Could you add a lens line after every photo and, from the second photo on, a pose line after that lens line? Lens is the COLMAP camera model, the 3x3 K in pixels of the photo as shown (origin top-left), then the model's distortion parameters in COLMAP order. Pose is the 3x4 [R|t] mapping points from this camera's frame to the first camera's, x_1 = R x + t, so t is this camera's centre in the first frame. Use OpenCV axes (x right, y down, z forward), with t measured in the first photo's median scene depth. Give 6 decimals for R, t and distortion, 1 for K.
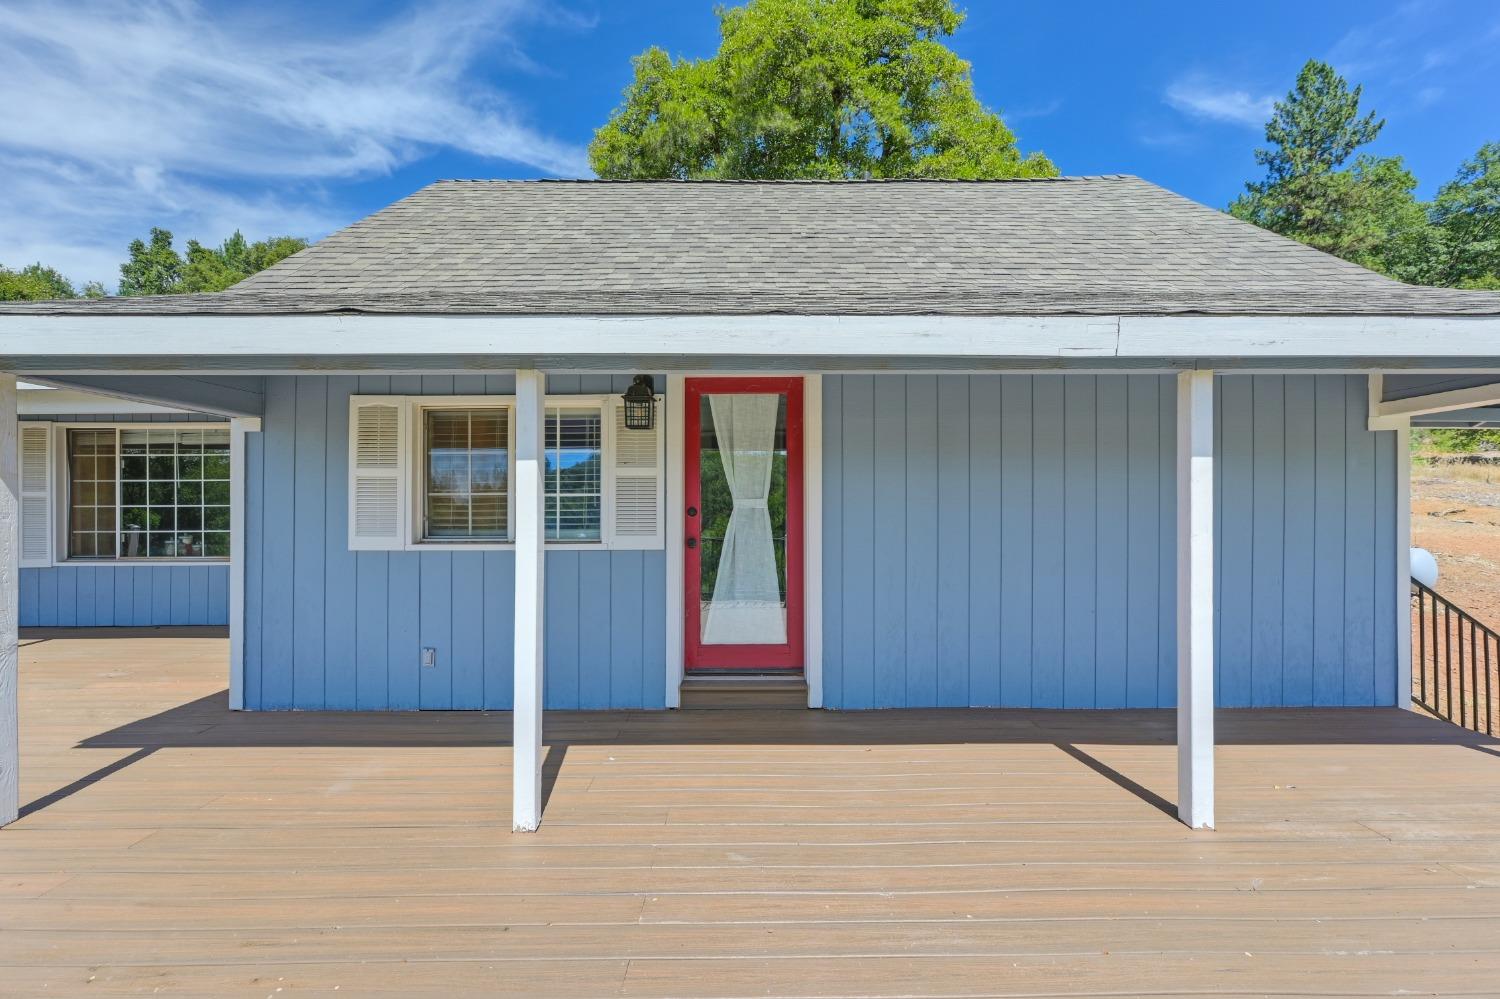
lens RADIAL K [[596.3, 0, 750.5], [0, 596.3, 509.5], [0, 0, 1]] dist [-0.006248, 0.000300]
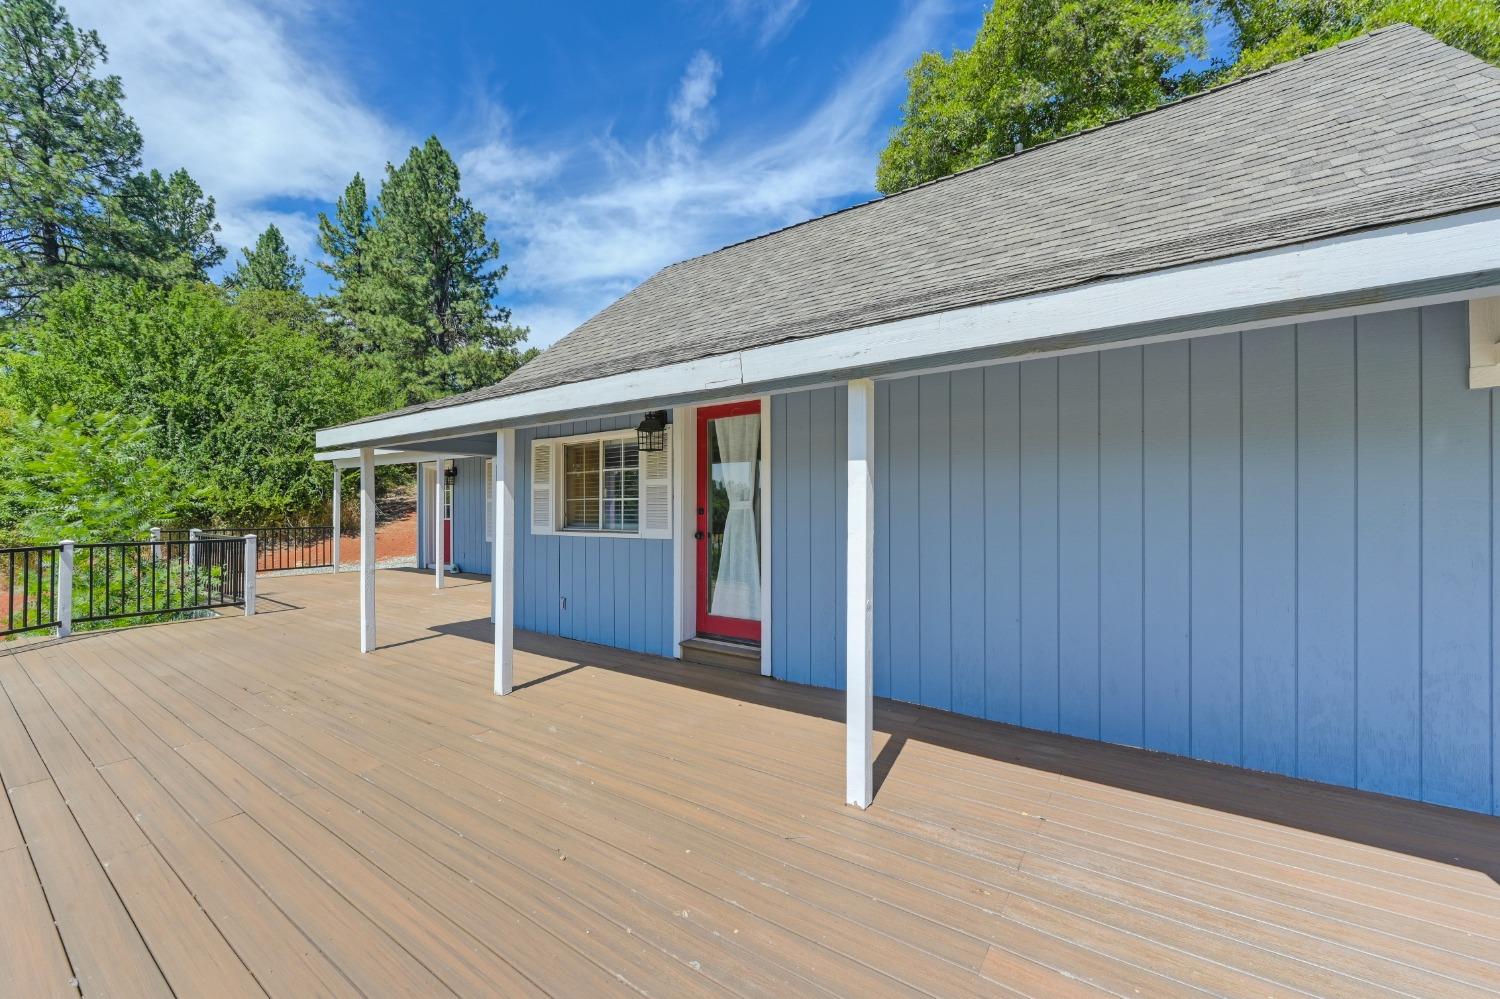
lens RADIAL K [[596.3, 0, 750.5], [0, 596.3, 509.5], [0, 0, 1]] dist [-0.006248, 0.000300]
pose [[0.814131, 0.000413, -0.580681, 0.775037], [-0.001005, 0.999999, -0.000698, 0.000857], [0.580680, 0.001152, 0.814131, 0.007709]]
